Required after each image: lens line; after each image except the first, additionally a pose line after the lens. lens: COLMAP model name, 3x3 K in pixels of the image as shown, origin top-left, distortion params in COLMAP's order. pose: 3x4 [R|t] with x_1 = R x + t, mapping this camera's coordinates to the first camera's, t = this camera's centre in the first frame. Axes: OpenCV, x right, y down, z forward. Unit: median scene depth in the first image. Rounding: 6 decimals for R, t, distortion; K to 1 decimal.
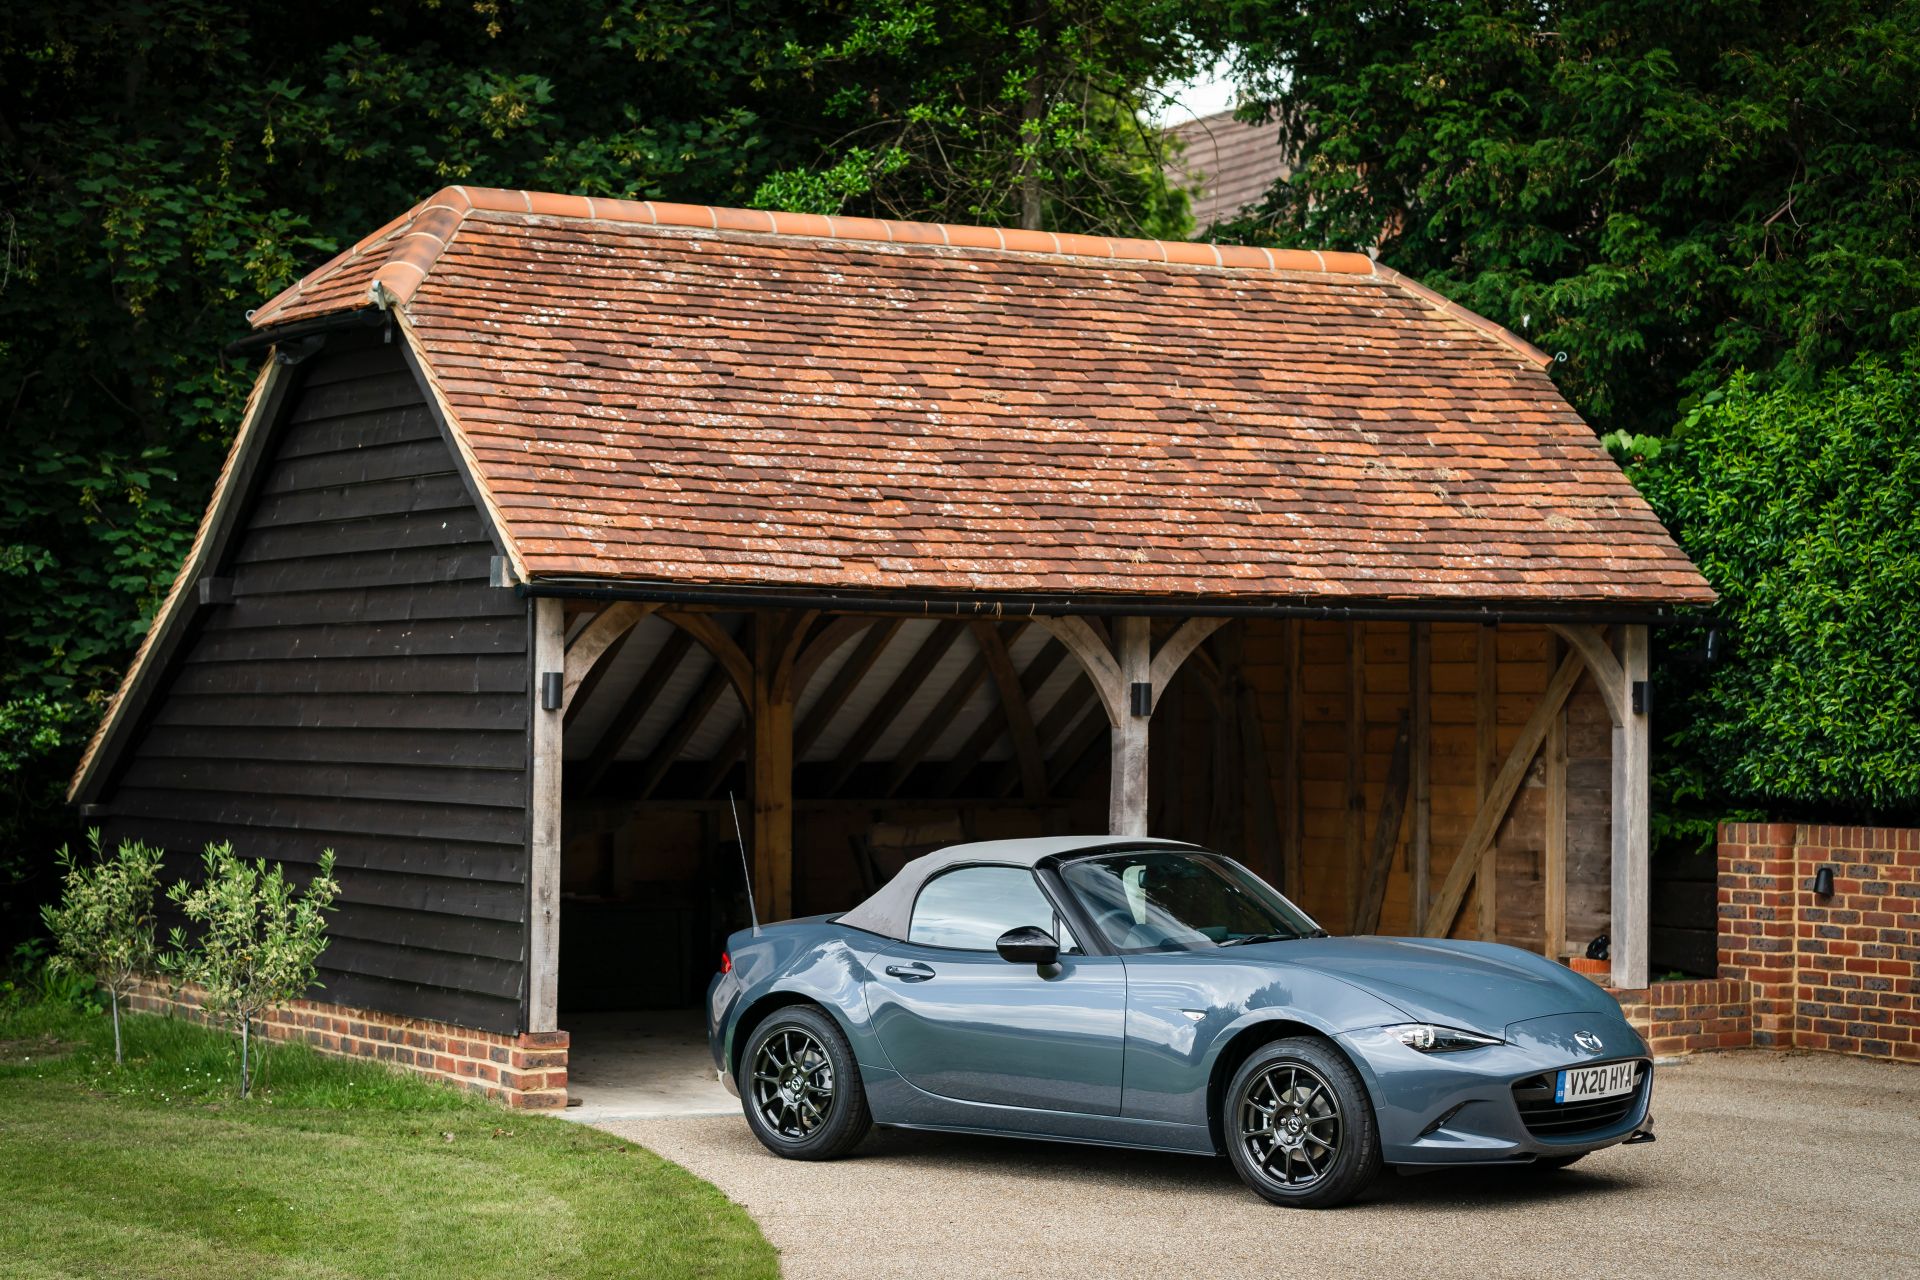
lens RADIAL K [[4147.7, 0, 965.8], [0, 4147.7, 653.4], [0, 0, 1]] dist [-0.050914, 0.054239]
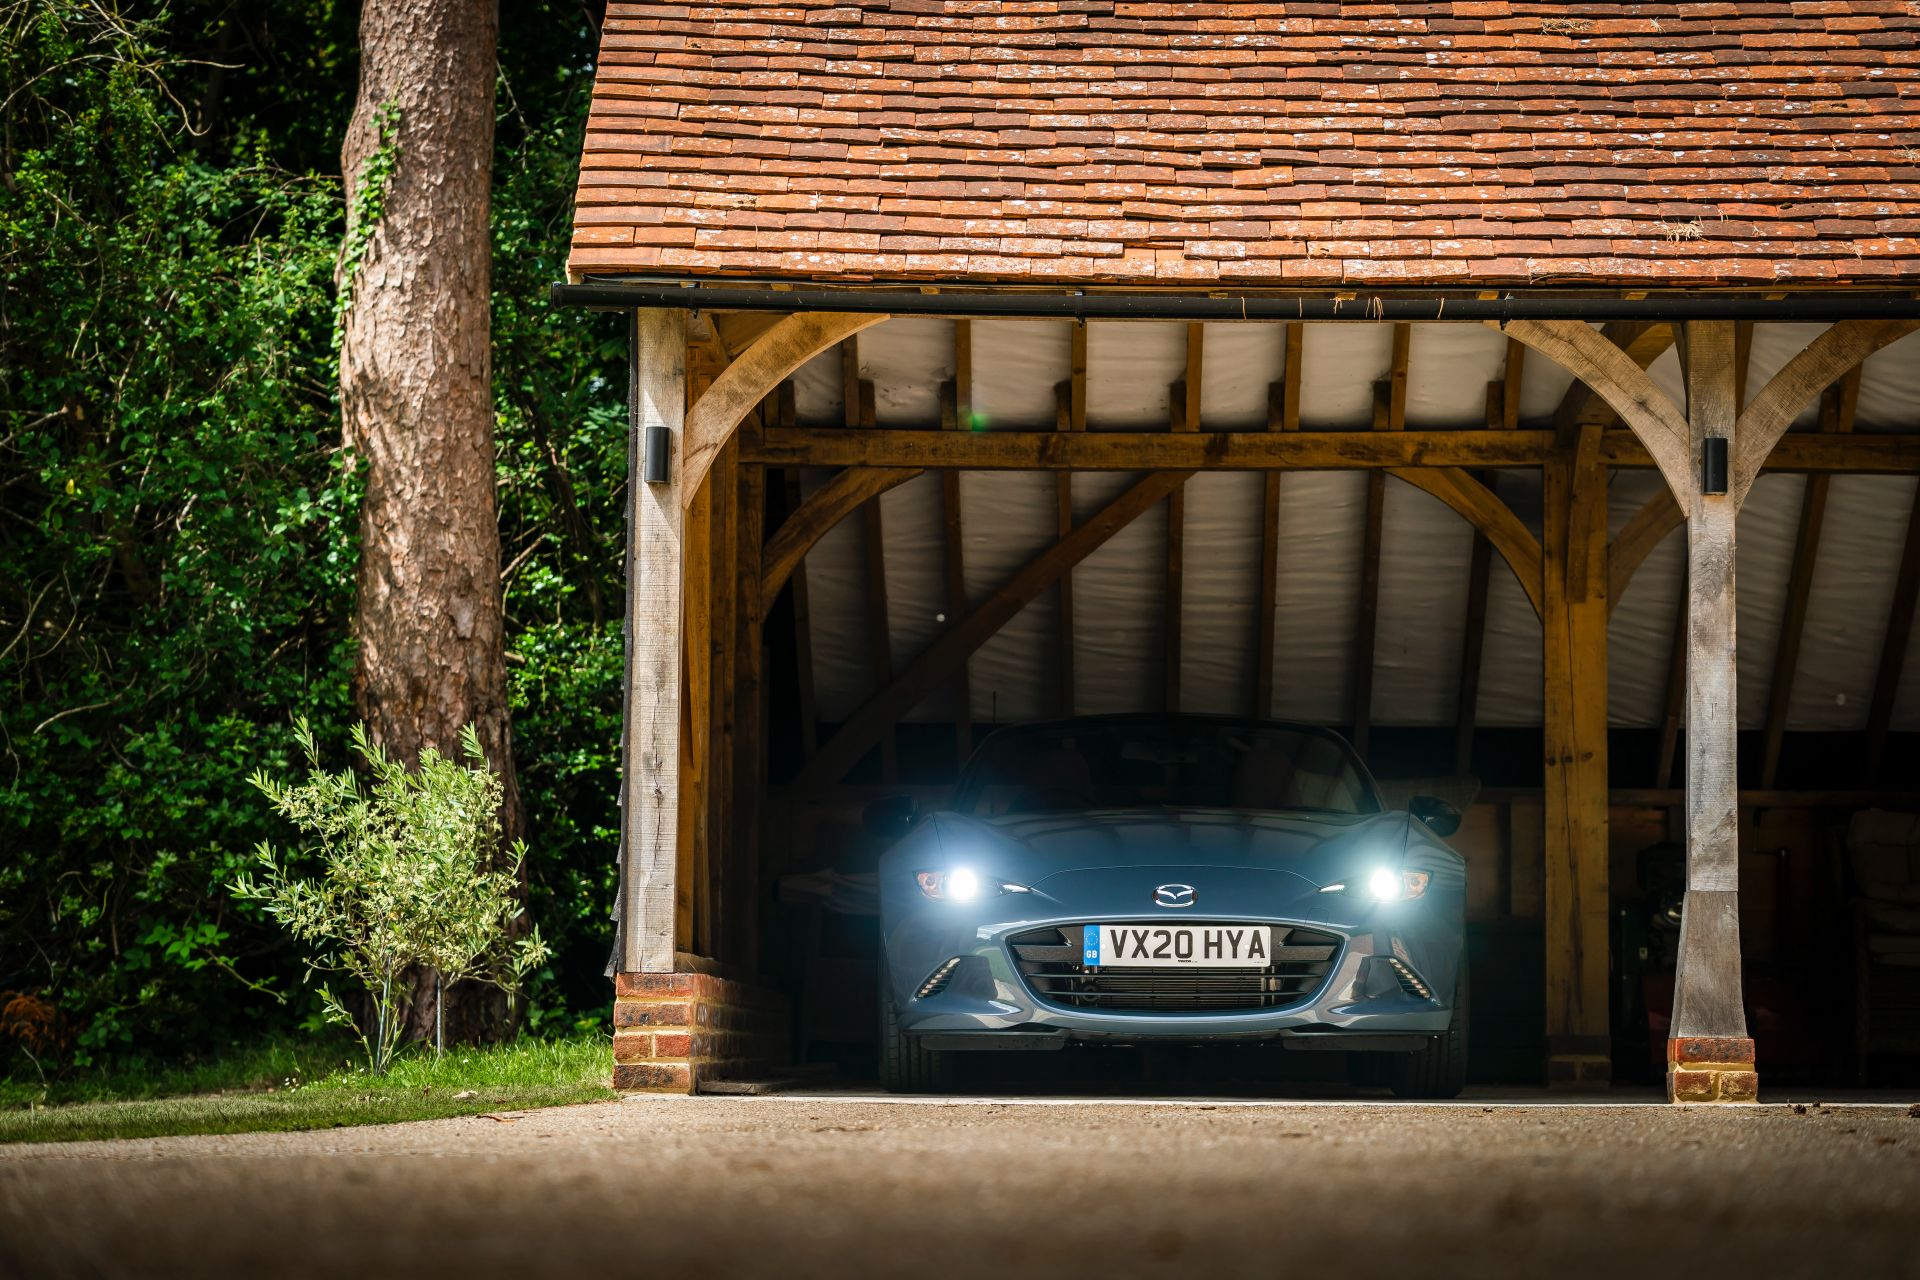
lens RADIAL K [[4811.5, 0, 960.0], [0, 4811.5, 640.0], [0, 0, 1]] dist [0.008656, -0.260718]
pose [[0.853609, -0.046447, -0.518839, 0.304658], [0.006612, 0.996903, -0.078366, 0.088604], [0.520872, 0.063463, 0.851272, 0.330638]]
